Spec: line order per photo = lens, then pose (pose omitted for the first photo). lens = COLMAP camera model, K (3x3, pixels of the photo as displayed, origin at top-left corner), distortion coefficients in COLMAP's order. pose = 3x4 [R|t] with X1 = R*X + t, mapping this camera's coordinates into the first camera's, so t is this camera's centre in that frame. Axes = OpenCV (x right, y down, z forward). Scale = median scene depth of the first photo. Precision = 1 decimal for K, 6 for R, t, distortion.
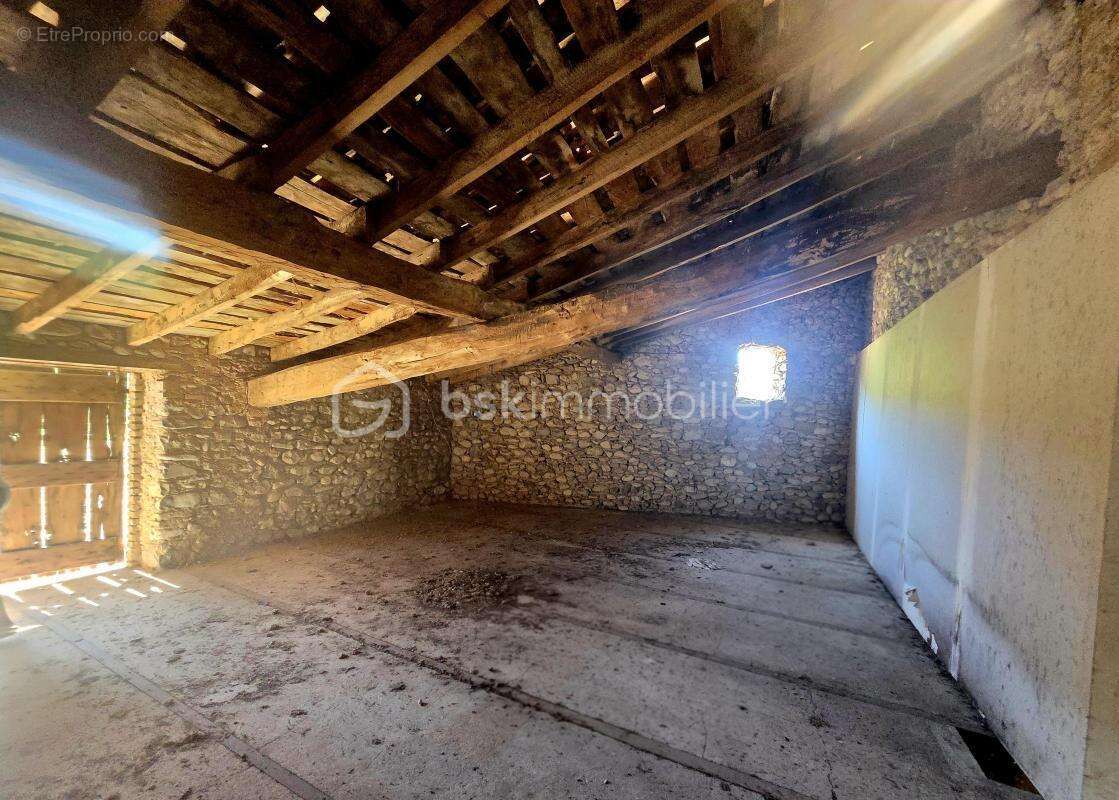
lens RADIAL K [[442.9, 0, 558.8], [0, 442.9, 400.3], [0, 0, 1]] dist [-0.004257, -0.000398]
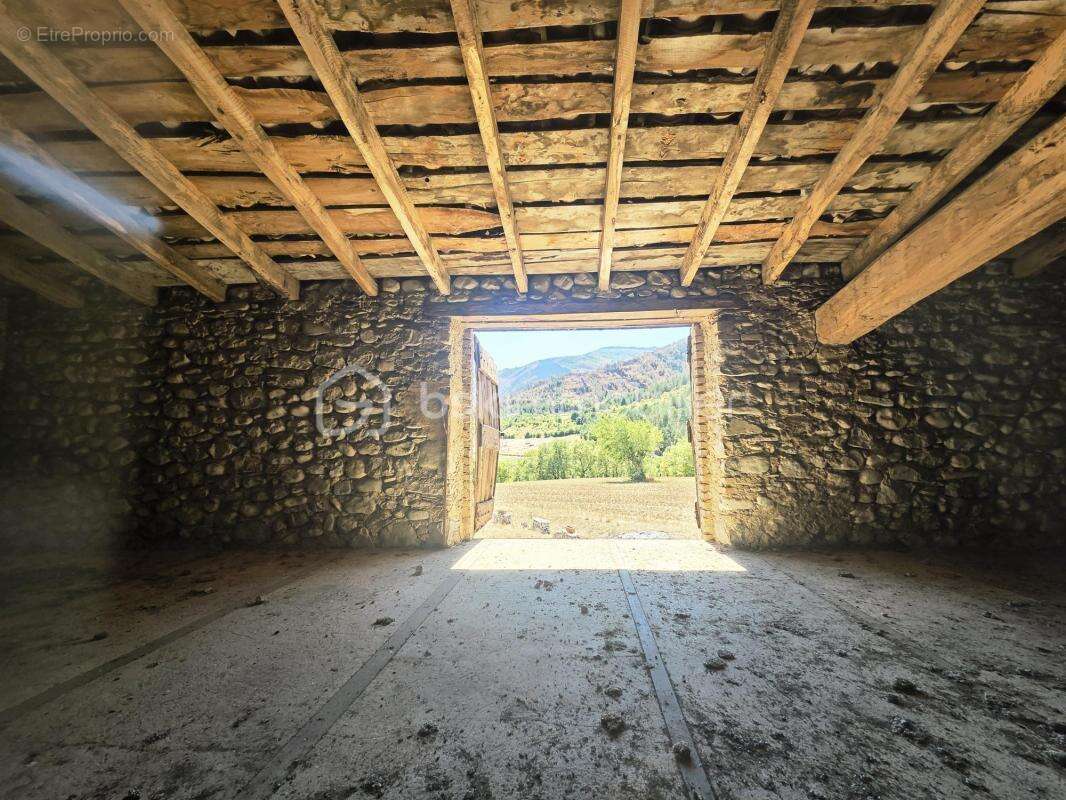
lens RADIAL K [[468.2, 0, 539.2], [0, 468.2, 402.6], [0, 0, 1]] dist [-0.004130, 0.001469]
pose [[0.387243, -0.110780, -0.915298, -0.210330], [0.046697, 0.993838, -0.100529, 0.168633], [0.920794, -0.003812, 0.390030, 0.311174]]
